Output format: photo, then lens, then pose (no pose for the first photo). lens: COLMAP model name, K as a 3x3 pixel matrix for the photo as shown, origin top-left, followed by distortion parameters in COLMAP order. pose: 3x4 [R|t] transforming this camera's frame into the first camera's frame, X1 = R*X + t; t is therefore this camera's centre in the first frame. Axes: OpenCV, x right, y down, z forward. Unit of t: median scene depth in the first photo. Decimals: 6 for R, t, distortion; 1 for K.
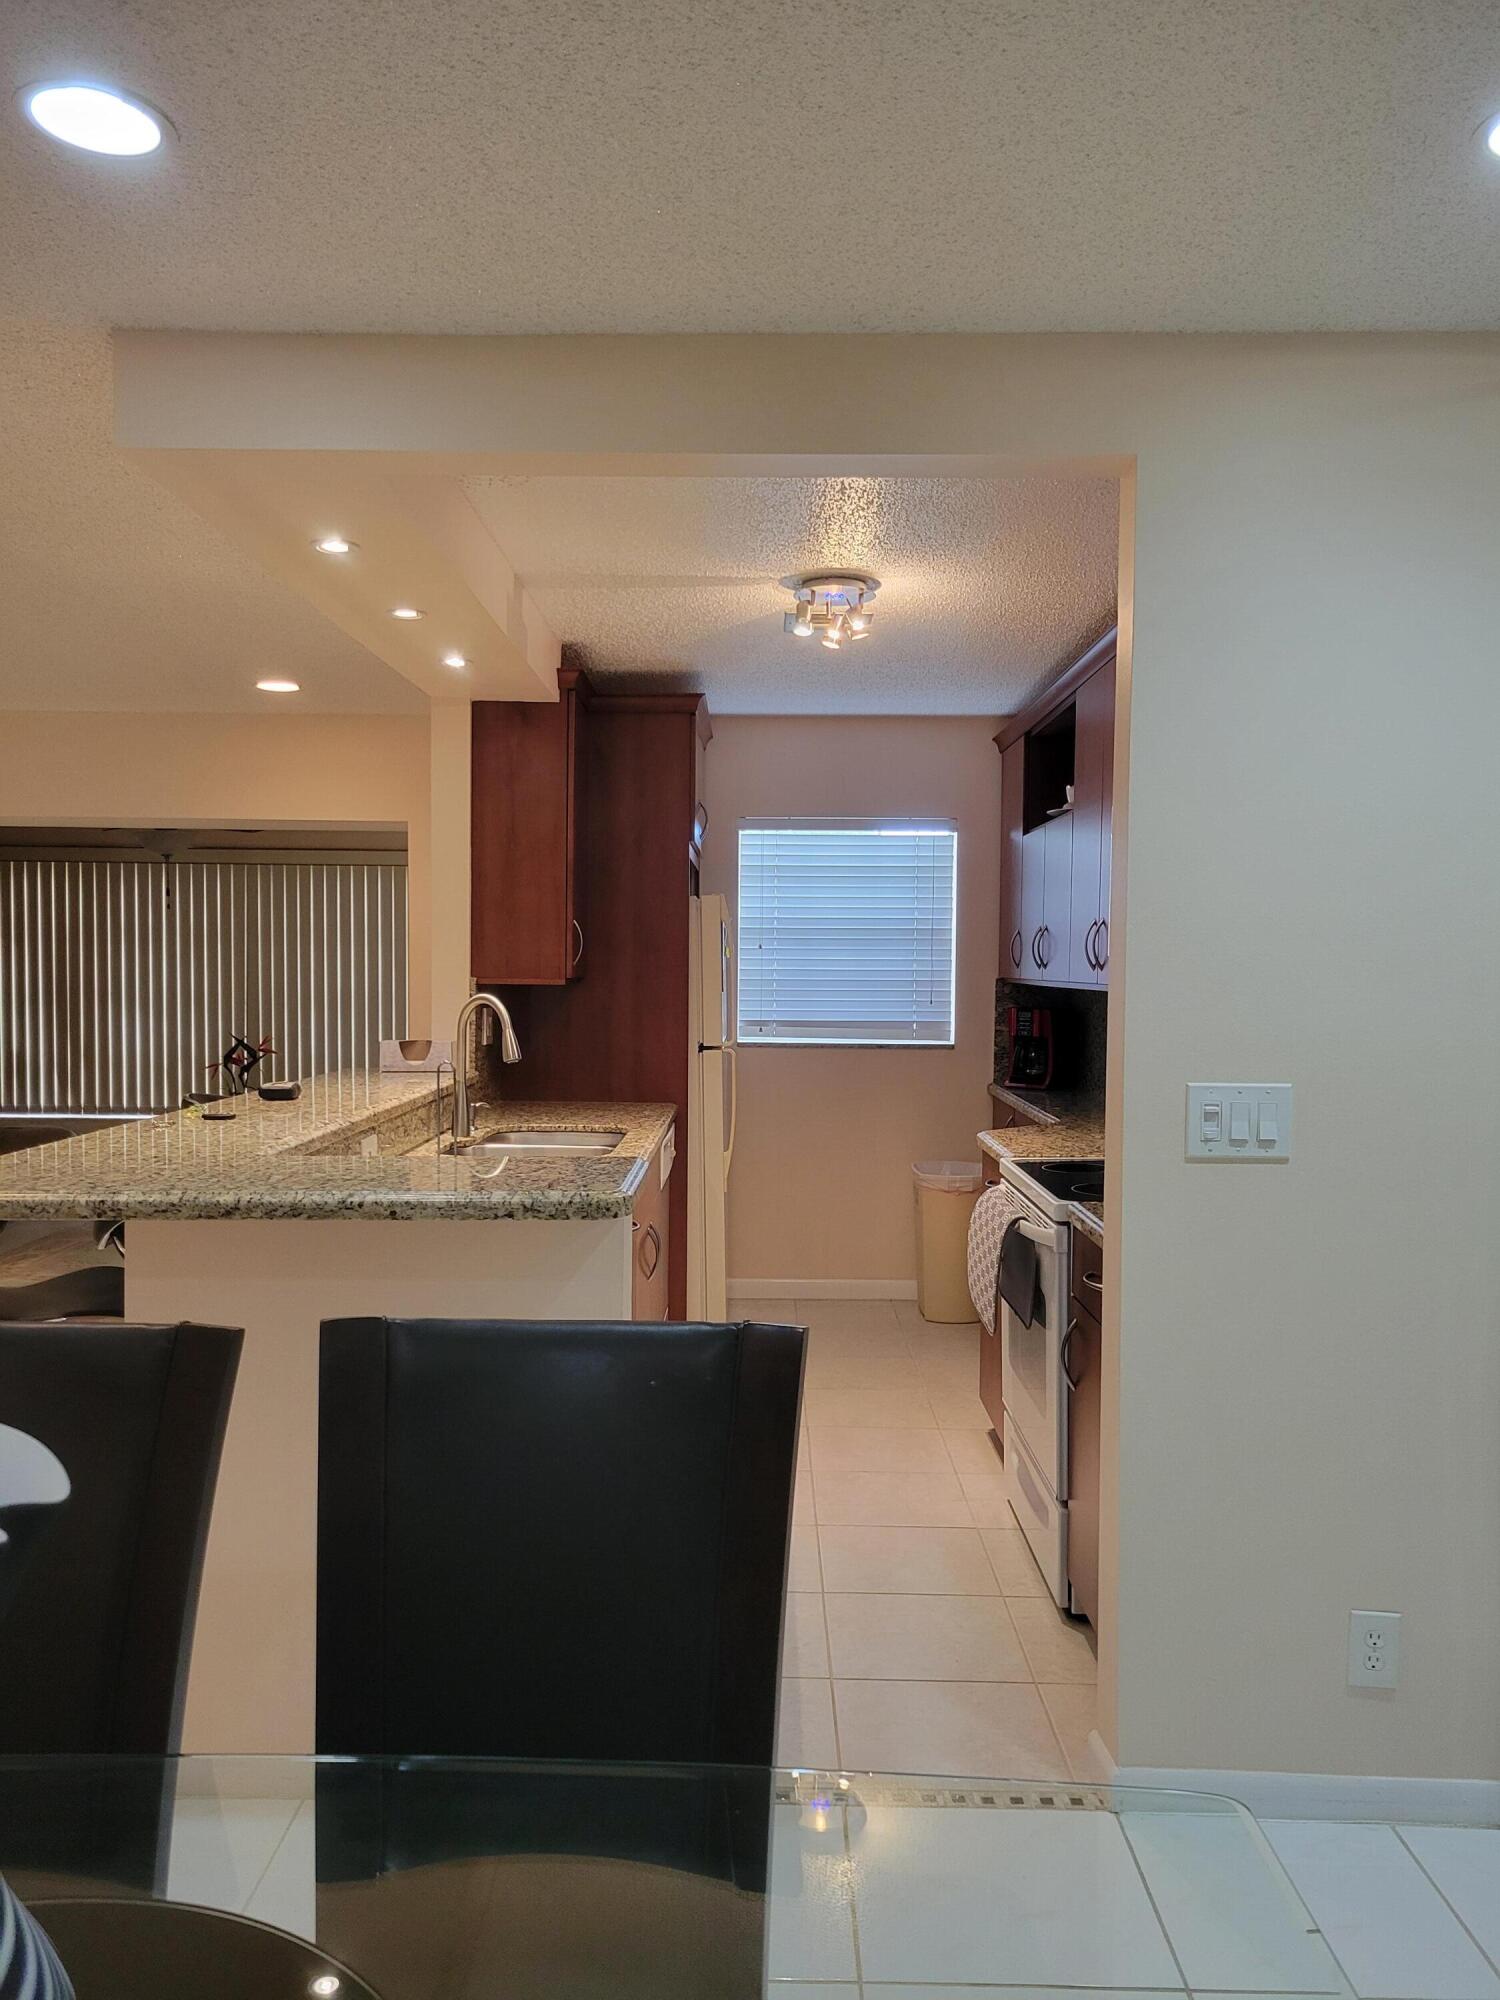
lens RADIAL K [[1497.2, 0, 742.7], [0, 1497.2, 1014.1], [0, 0, 1]] dist [0.036336, -0.001197]
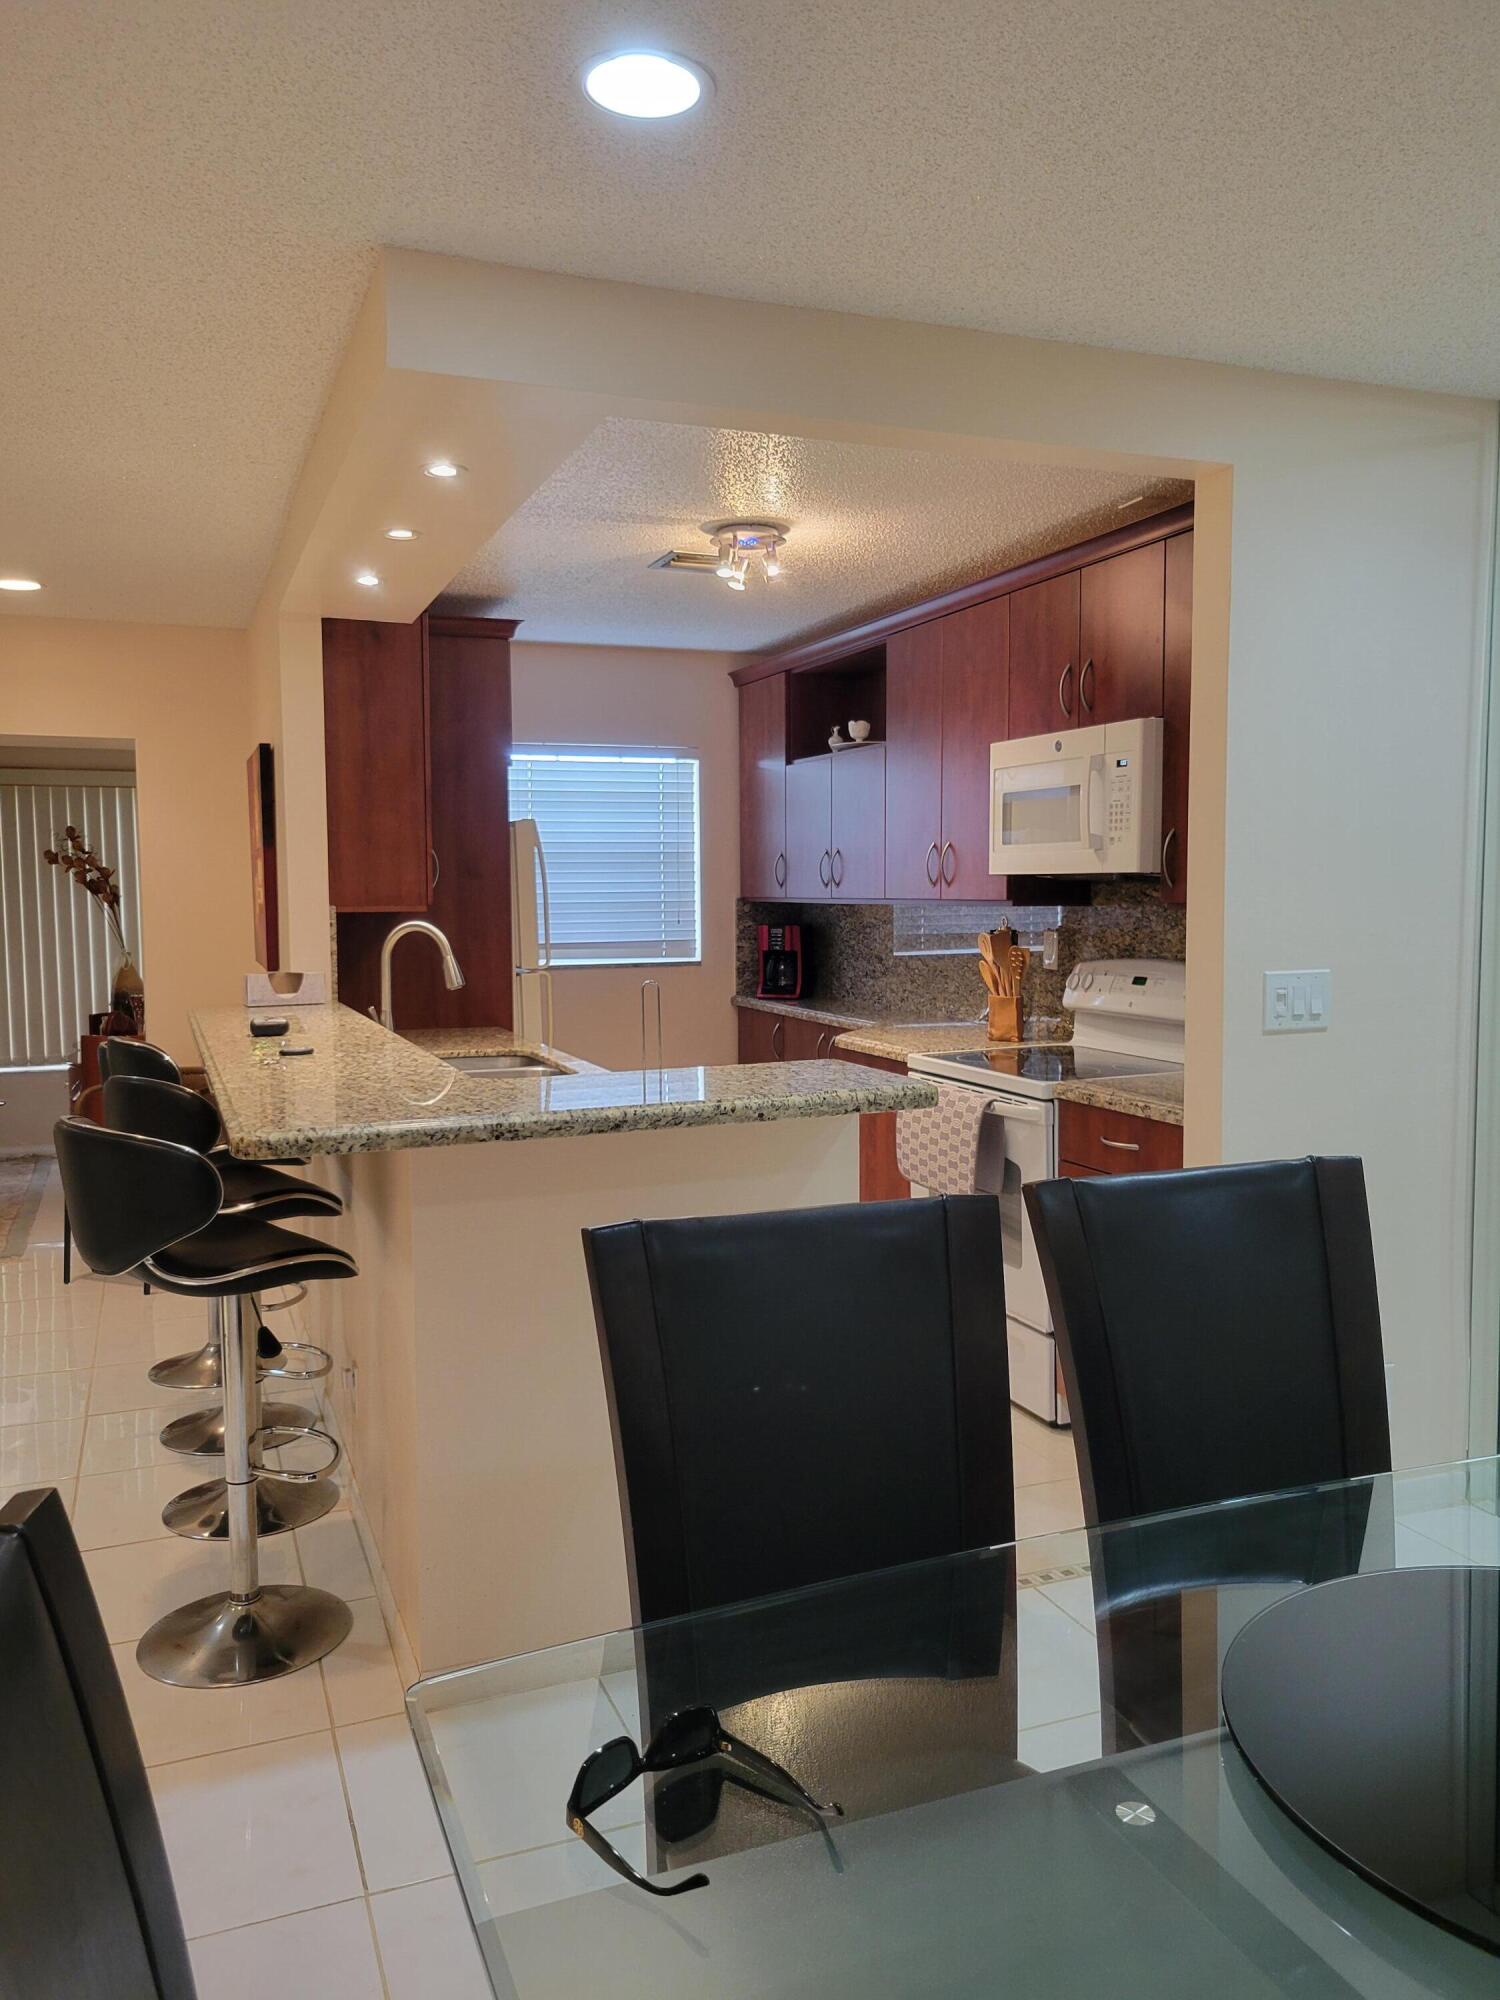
lens RADIAL K [[1507.7, 0, 750.0], [0, 1507.7, 1000.0], [0, 0, 1]] dist [0.030832, -0.001588]
pose [[0.924667, -0.045048, 0.378103, -0.353770], [0.029395, 0.998459, 0.047070, -0.002079], [-0.379641, -0.032409, 0.924566, -0.008276]]
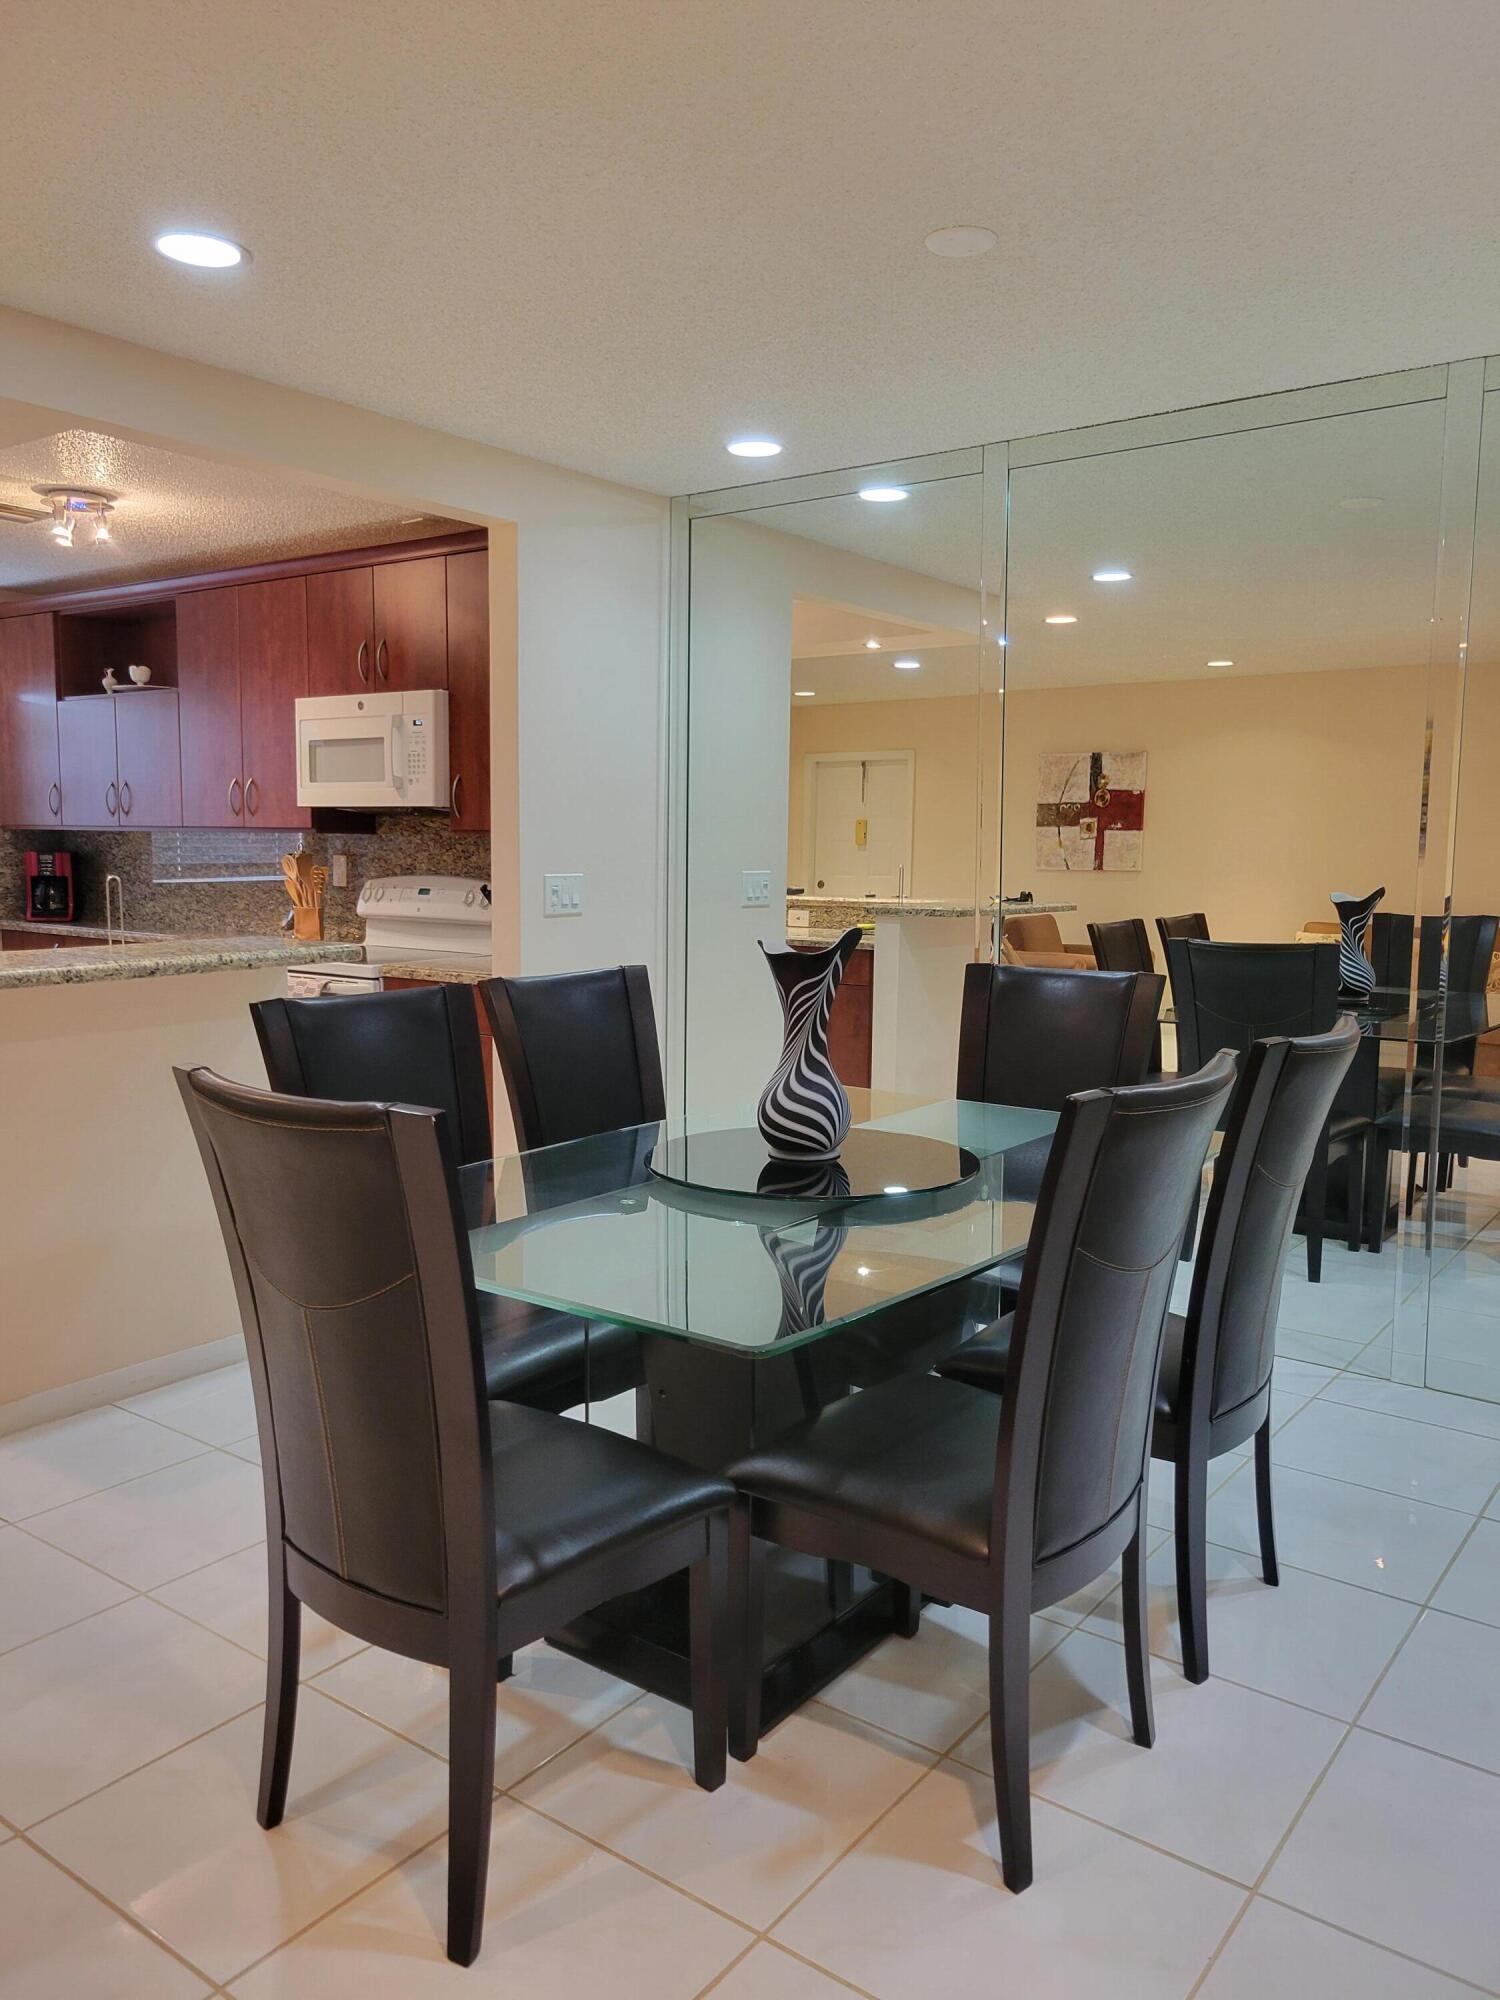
lens RADIAL K [[1497.2, 0, 742.7], [0, 1497.2, 1014.1], [0, 0, 1]] dist [0.036336, -0.001197]
pose [[0.585148, -0.097981, 0.804986, -0.641811], [0.024046, 0.994334, 0.103549, 0.018862], [-0.810570, -0.041235, 0.584188, -0.171452]]
